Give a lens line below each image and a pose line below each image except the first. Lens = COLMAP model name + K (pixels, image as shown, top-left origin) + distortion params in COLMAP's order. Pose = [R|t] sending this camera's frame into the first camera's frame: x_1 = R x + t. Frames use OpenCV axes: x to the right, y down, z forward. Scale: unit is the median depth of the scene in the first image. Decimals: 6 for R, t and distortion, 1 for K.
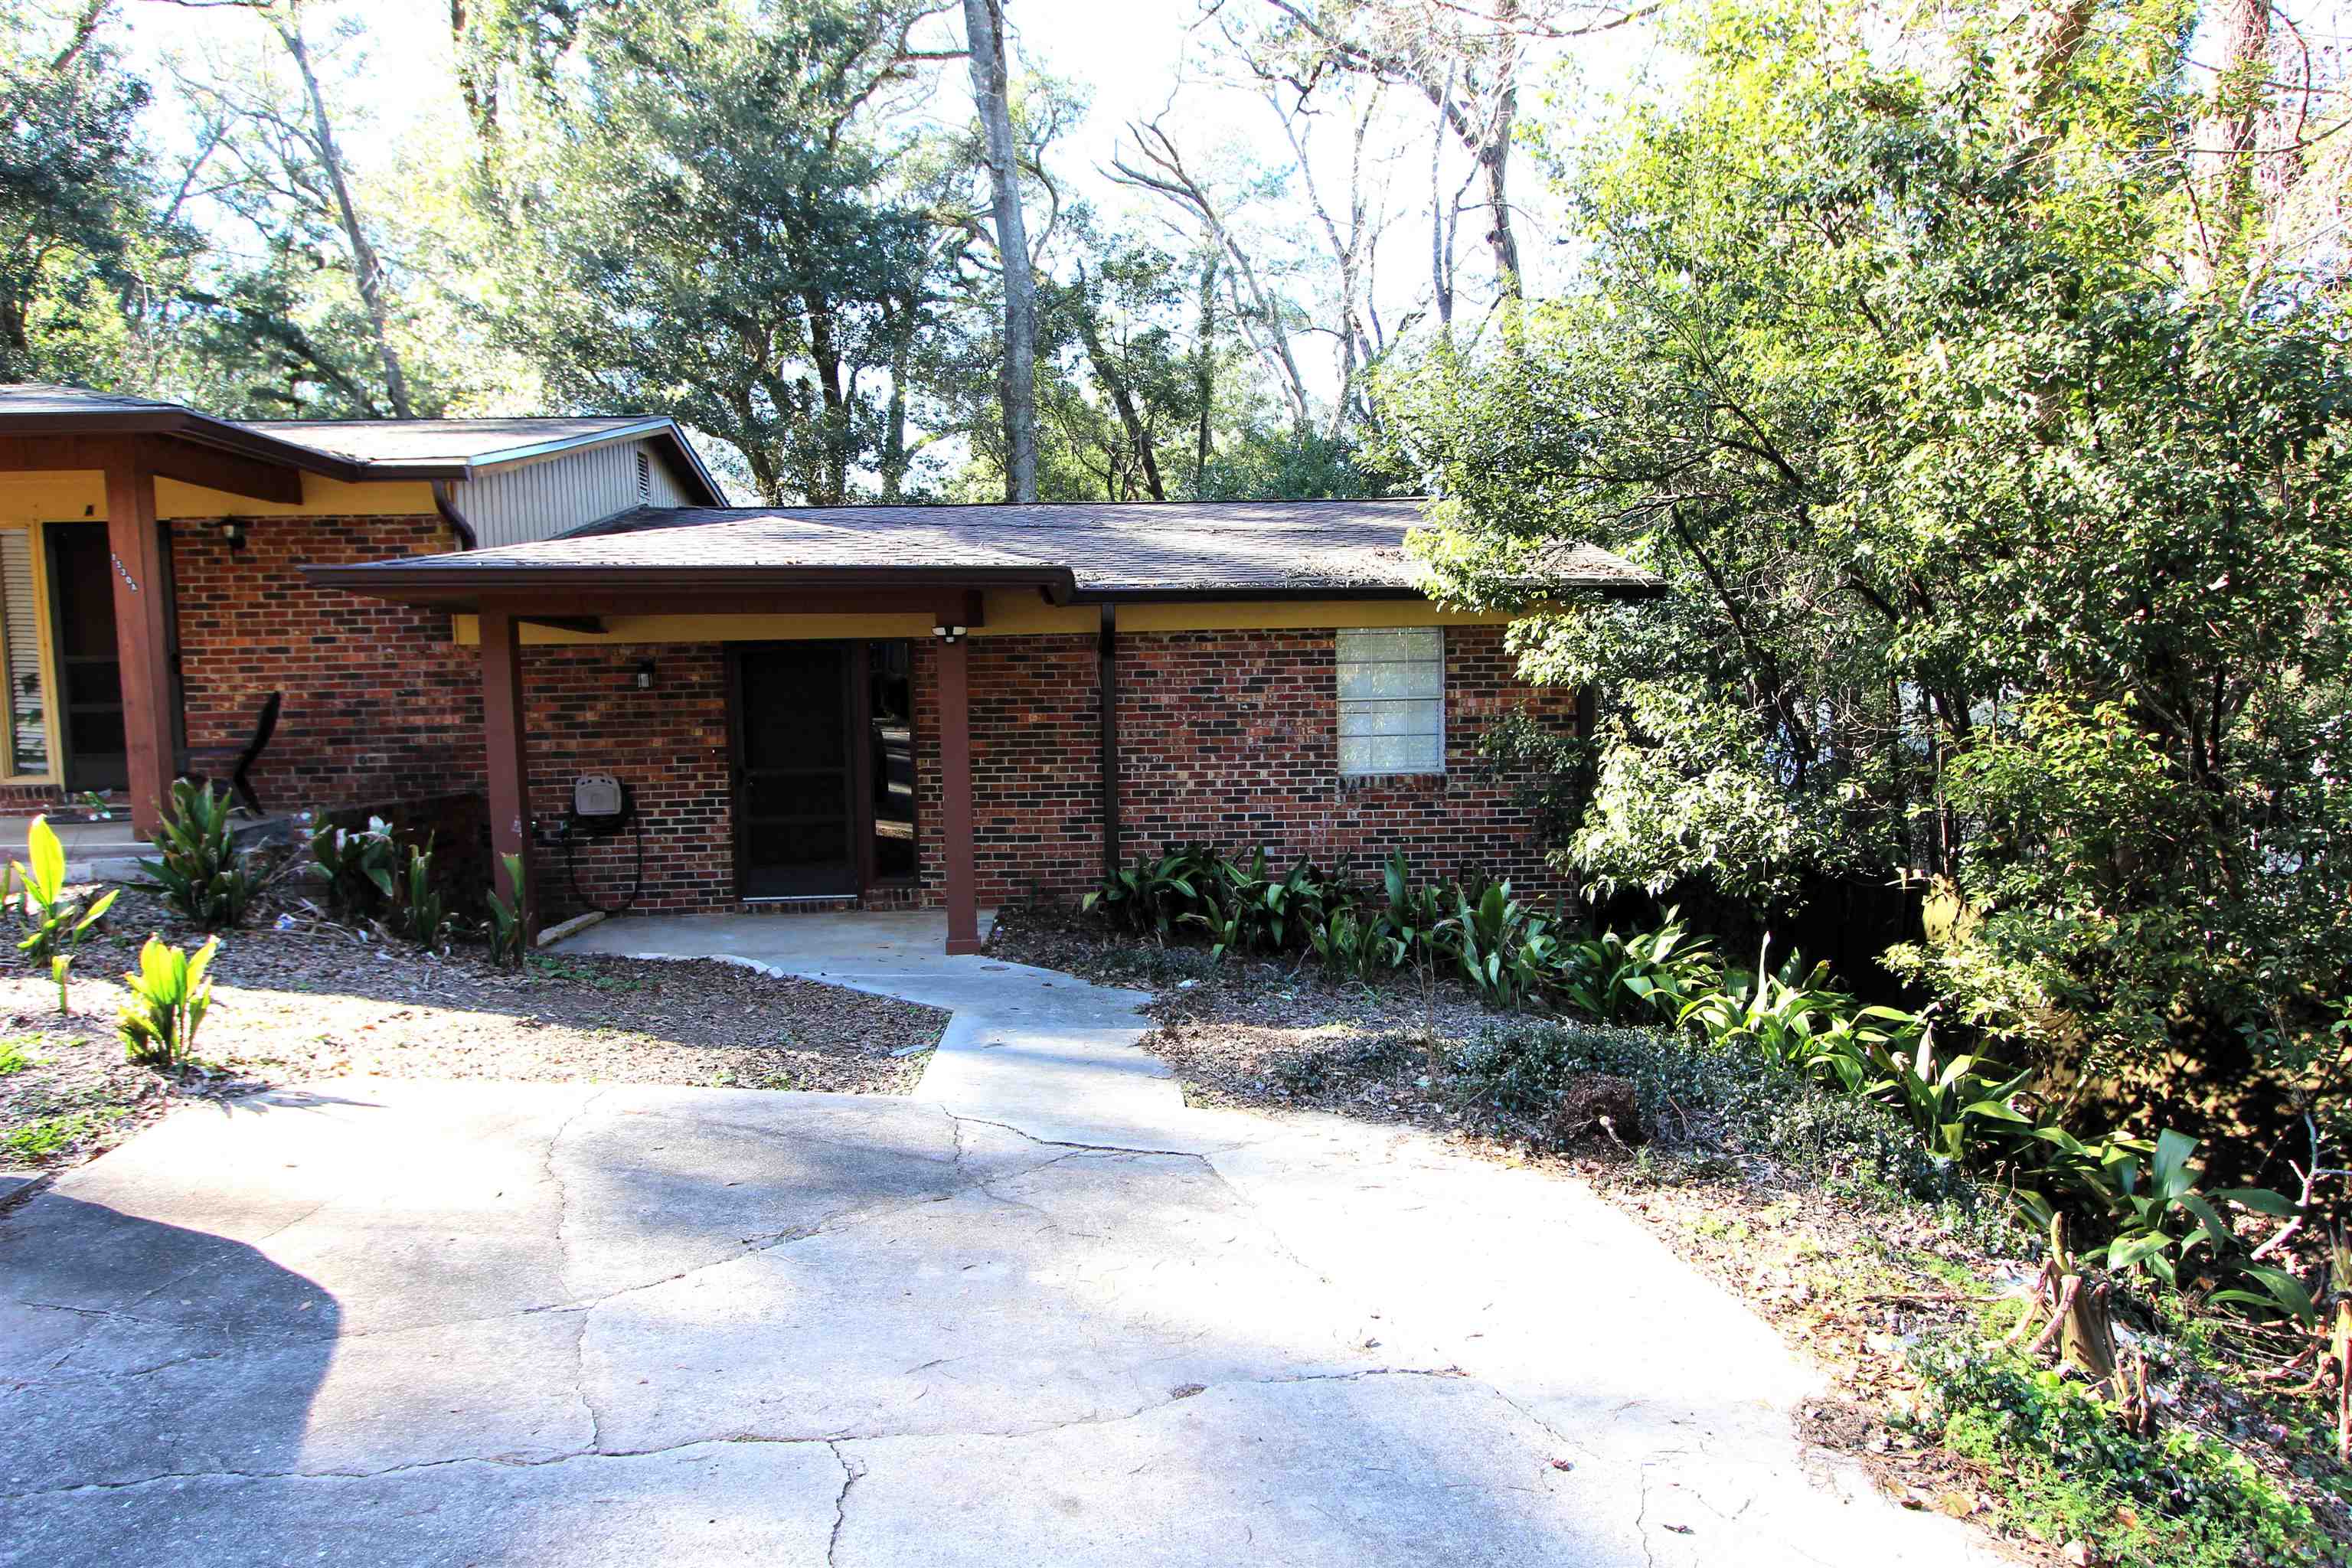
lens RADIAL K [[1488.7, 0, 1180.7], [0, 1488.7, 799.9], [0, 0, 1]] dist [0.000889, 0.000386]
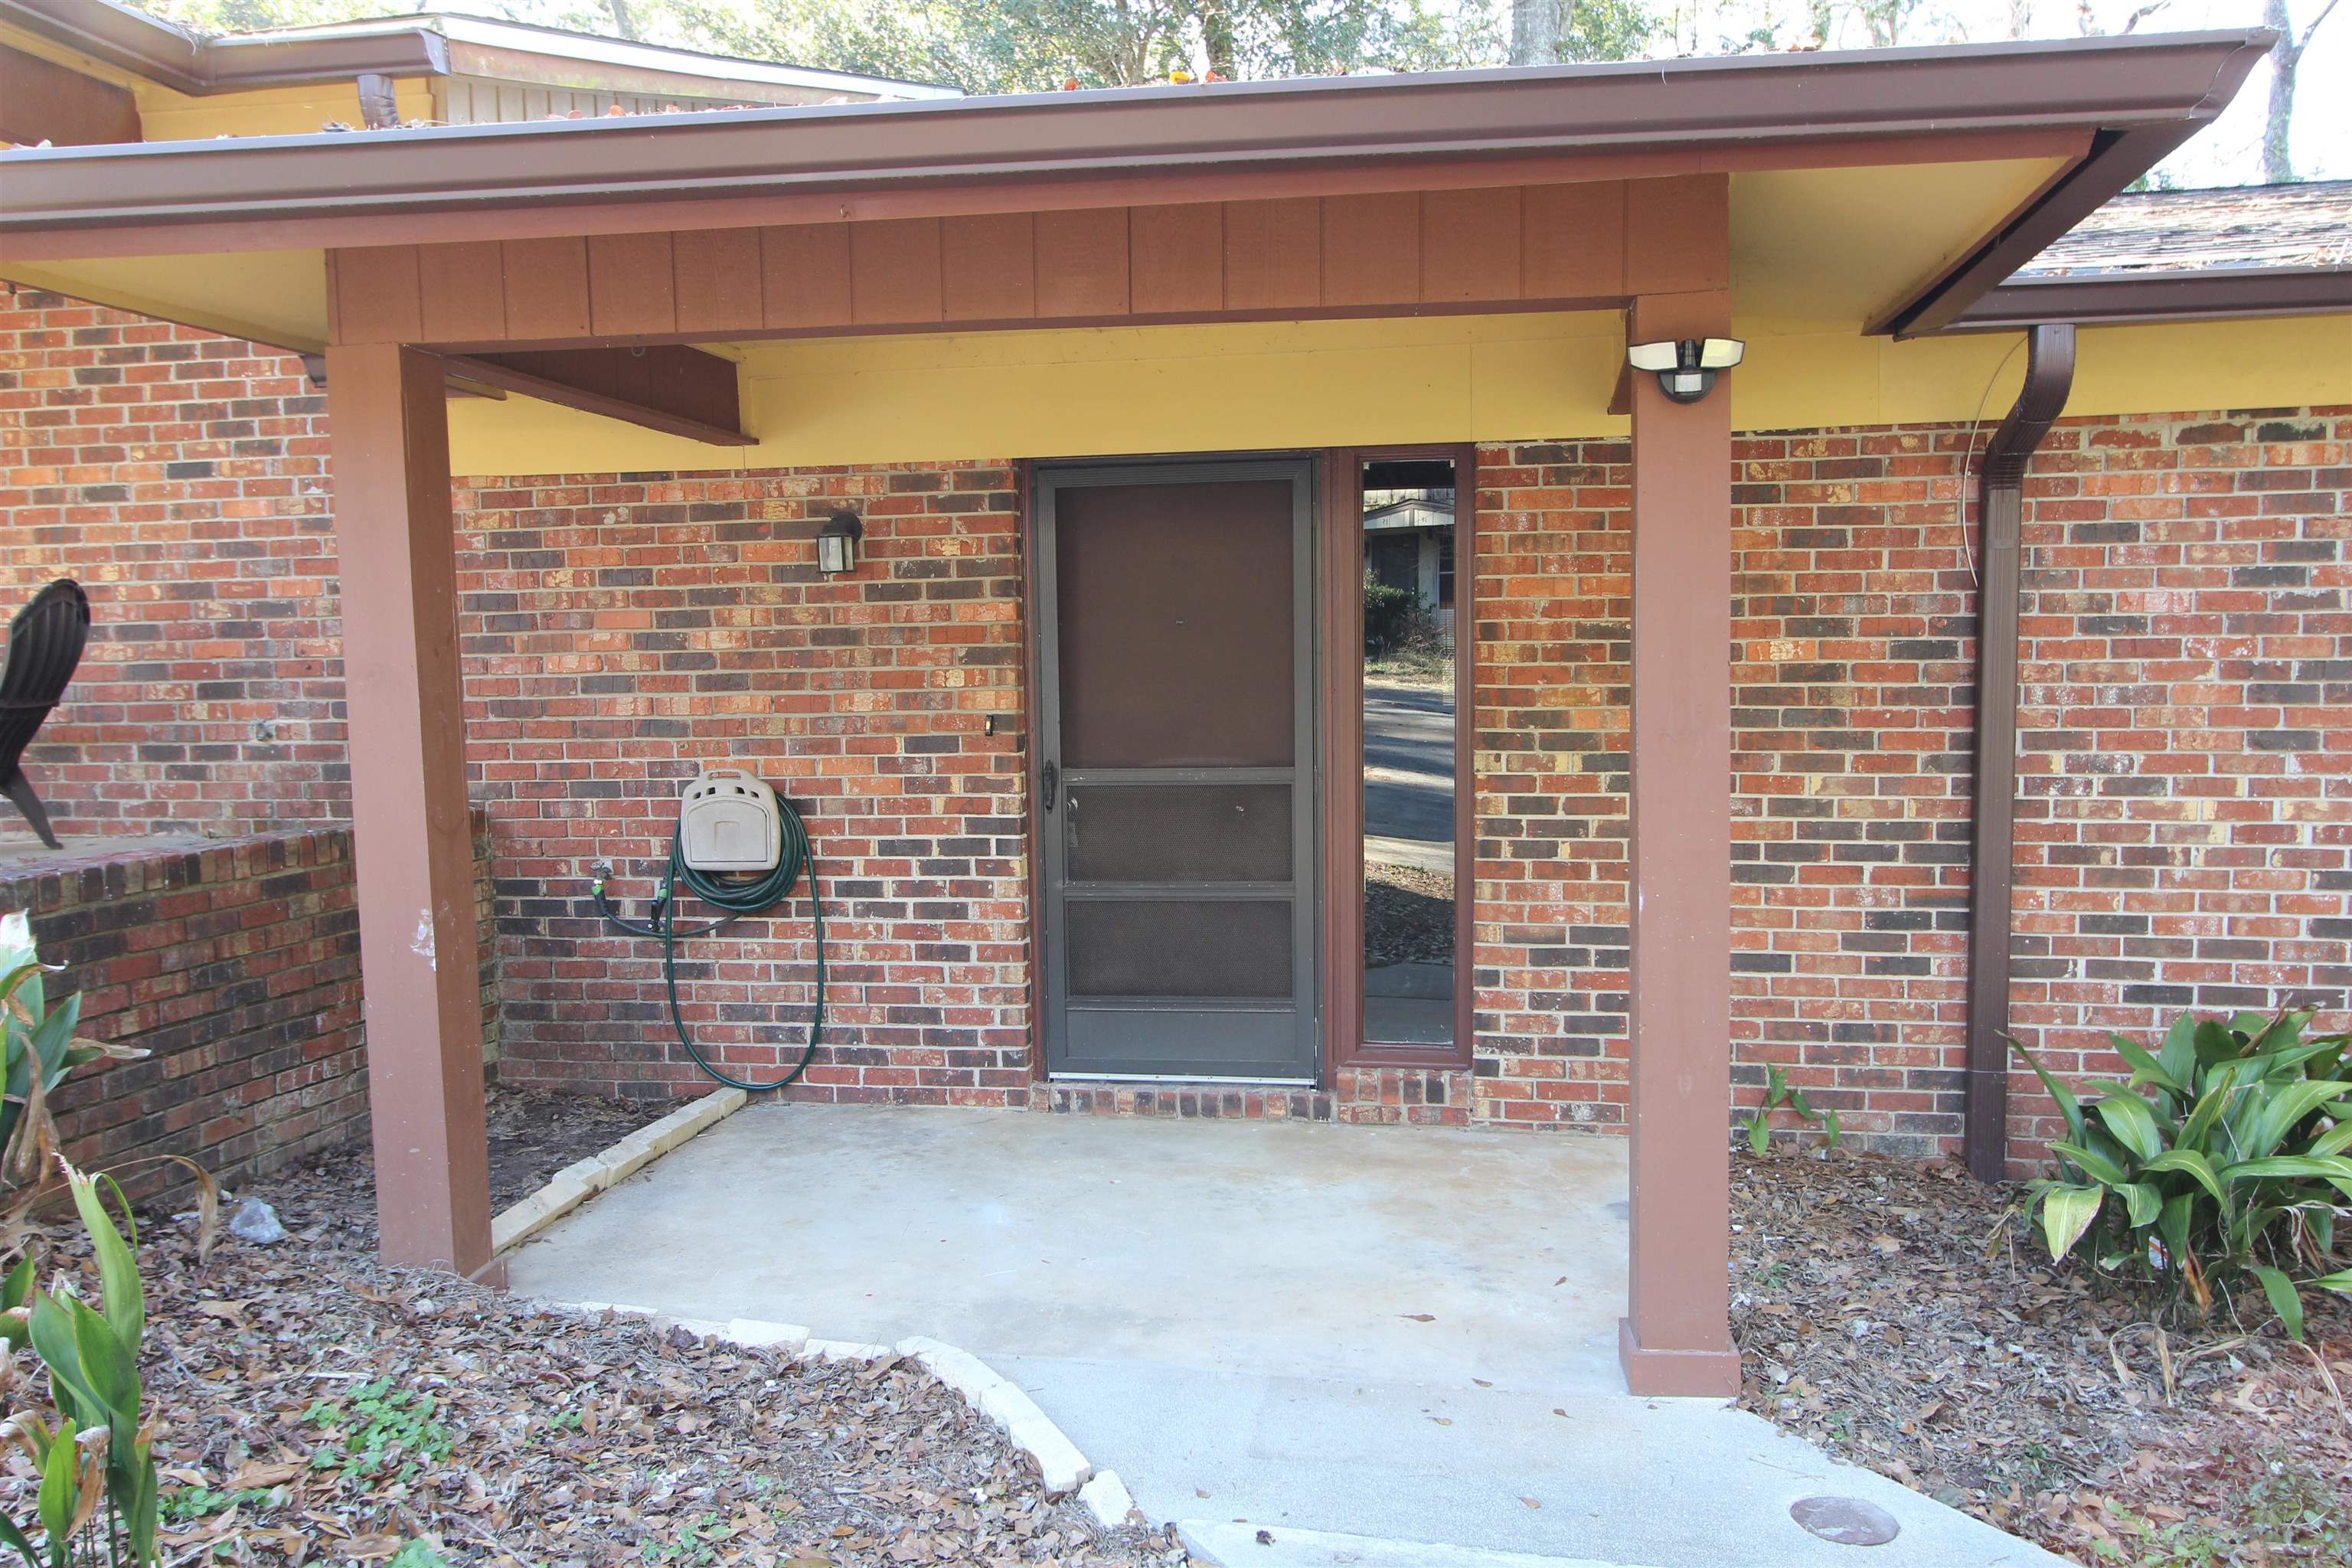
lens RADIAL K [[2301.6, 0, 1174.7], [0, 2301.6, 782.2], [0, 0, 1]] dist [0.004496, 0.000000]
pose [[0.968647, 0.021111, -0.247541, -0.102620], [-0.021532, 0.999768, 0.001007, -0.018351], [0.247505, 0.004355, 0.968877, 0.386368]]
